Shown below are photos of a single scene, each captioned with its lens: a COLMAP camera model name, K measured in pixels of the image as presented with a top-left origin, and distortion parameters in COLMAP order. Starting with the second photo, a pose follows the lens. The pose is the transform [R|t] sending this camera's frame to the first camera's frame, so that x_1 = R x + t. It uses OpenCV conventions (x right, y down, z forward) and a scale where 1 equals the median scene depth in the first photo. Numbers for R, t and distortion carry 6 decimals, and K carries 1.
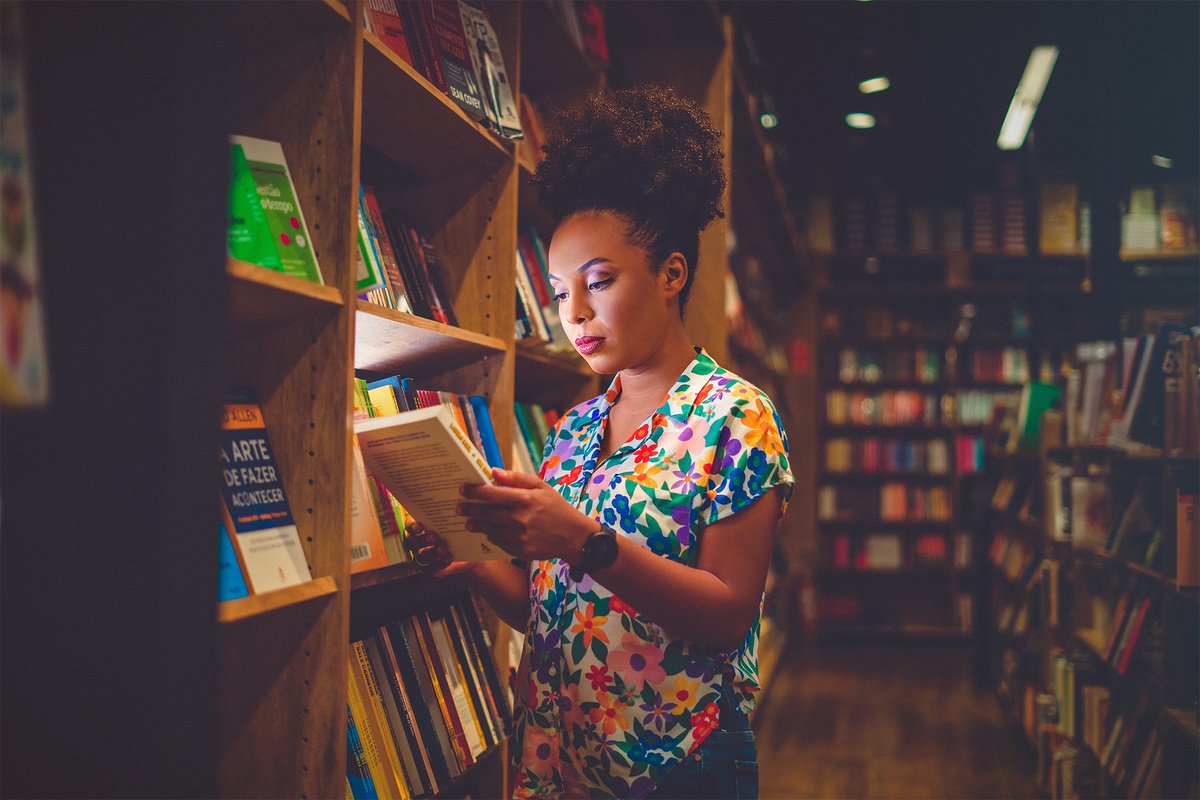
lens RADIAL K [[1796.9, 0, 592.8], [0, 1796.9, 393.0], [0, 0, 1]] dist [-0.033311, 0.000000]
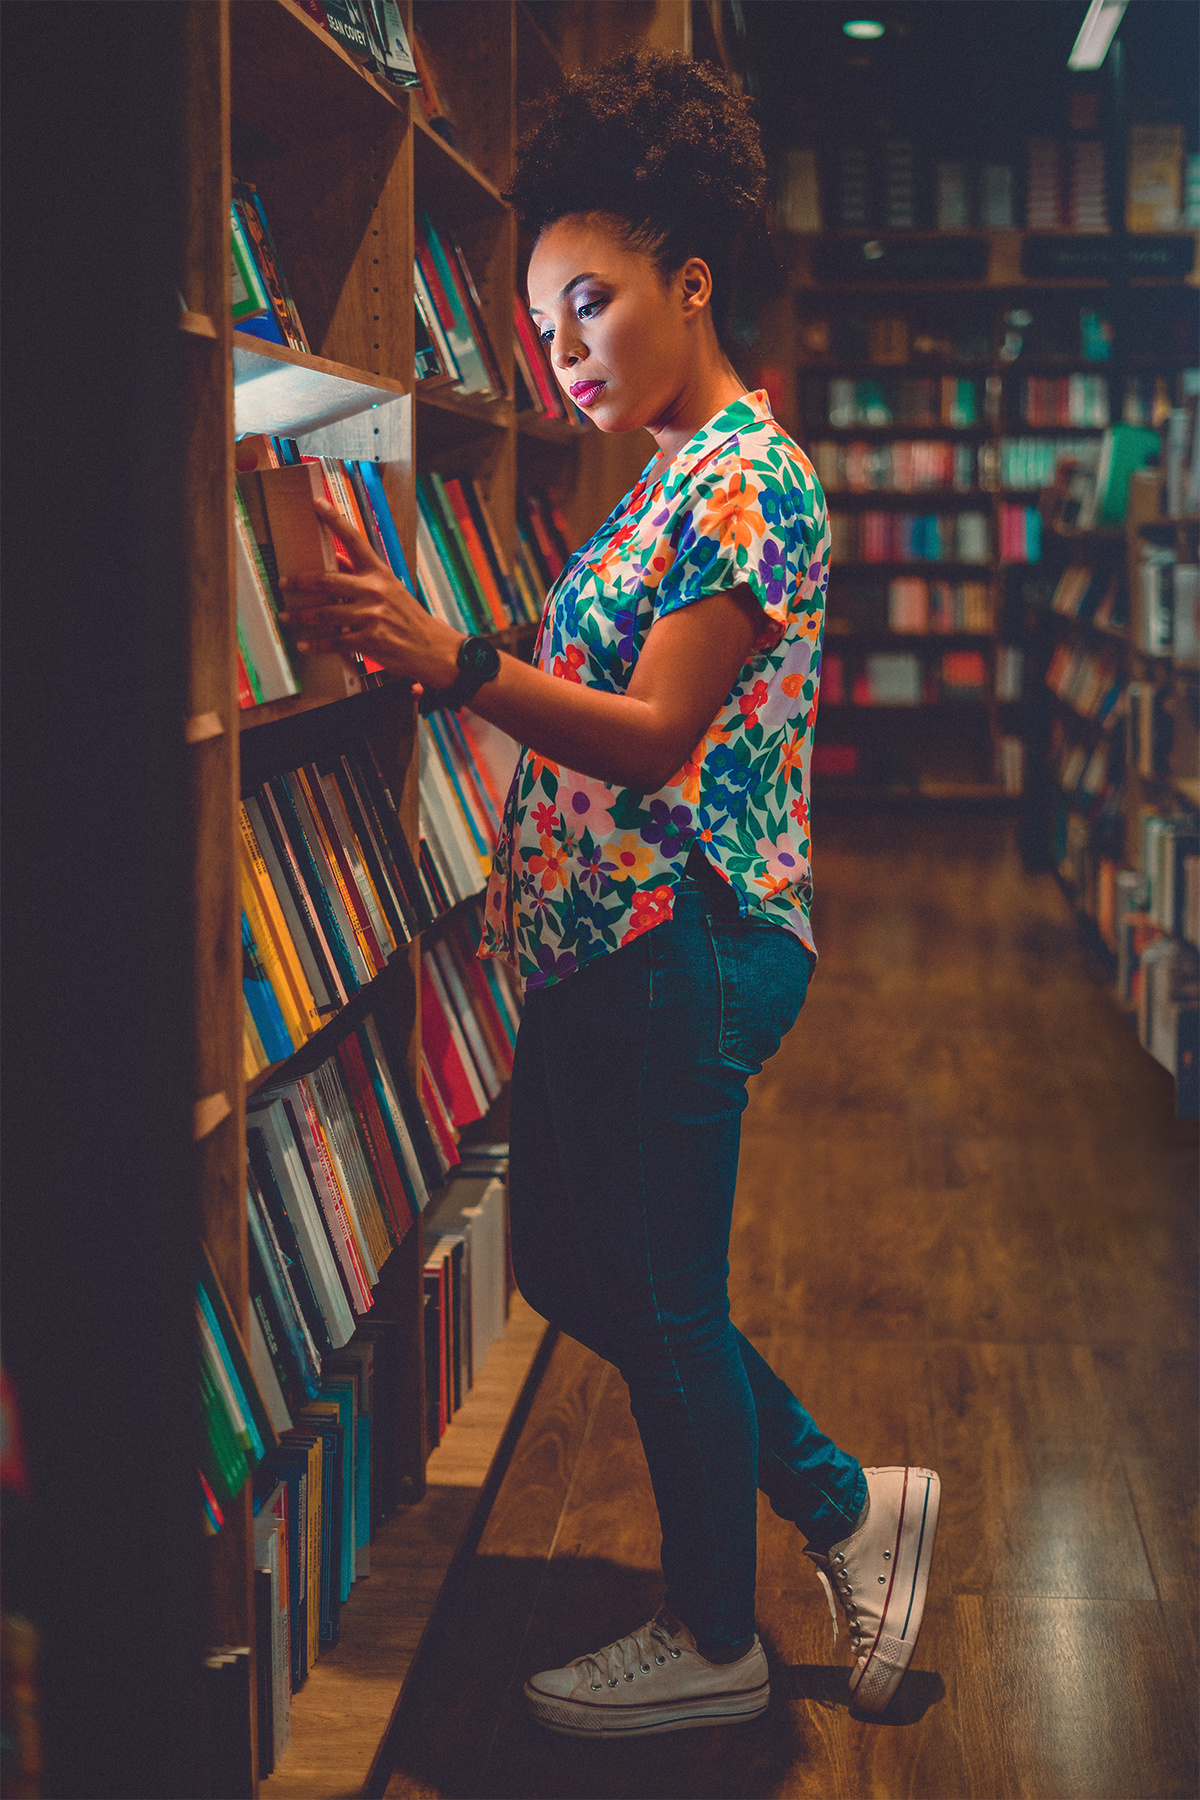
lens RADIAL K [[2695.3, 0, 593.9], [0, 2695.3, 913.1], [0, 0, 1]] dist [-0.033311, 0.000000]
pose [[0.998266, -0.024587, 0.053484, -0.035196], [0.015124, 0.985222, 0.170613, -0.002538], [-0.056889, -0.169509, 0.983885, -0.081136]]
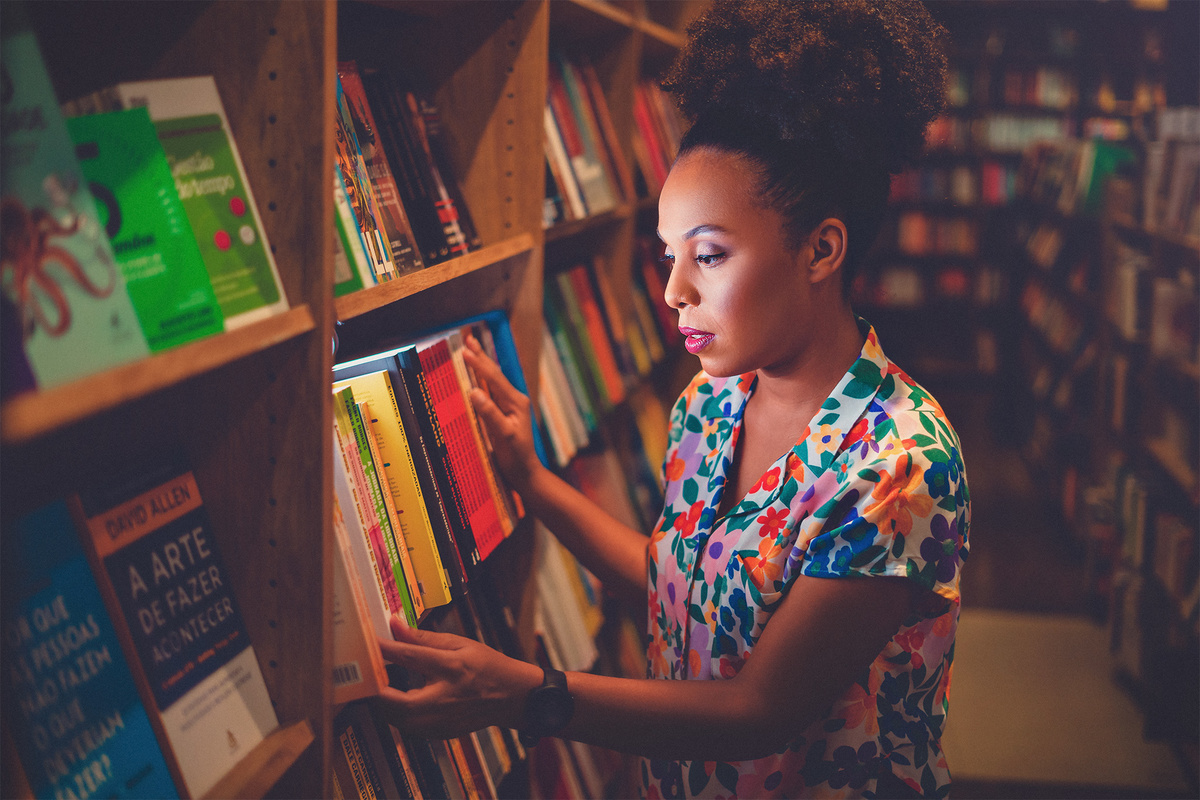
lens RADIAL K [[1796.9, 0, 600.8], [0, 1796.9, 393.4], [0, 0, 1]] dist [-0.033311, 0.000000]
pose [[0.999896, 0.005684, 0.013270, -0.028979], [-0.008036, 0.982800, 0.184498, -0.102831], [-0.011993, -0.184585, 0.982743, 0.236488]]
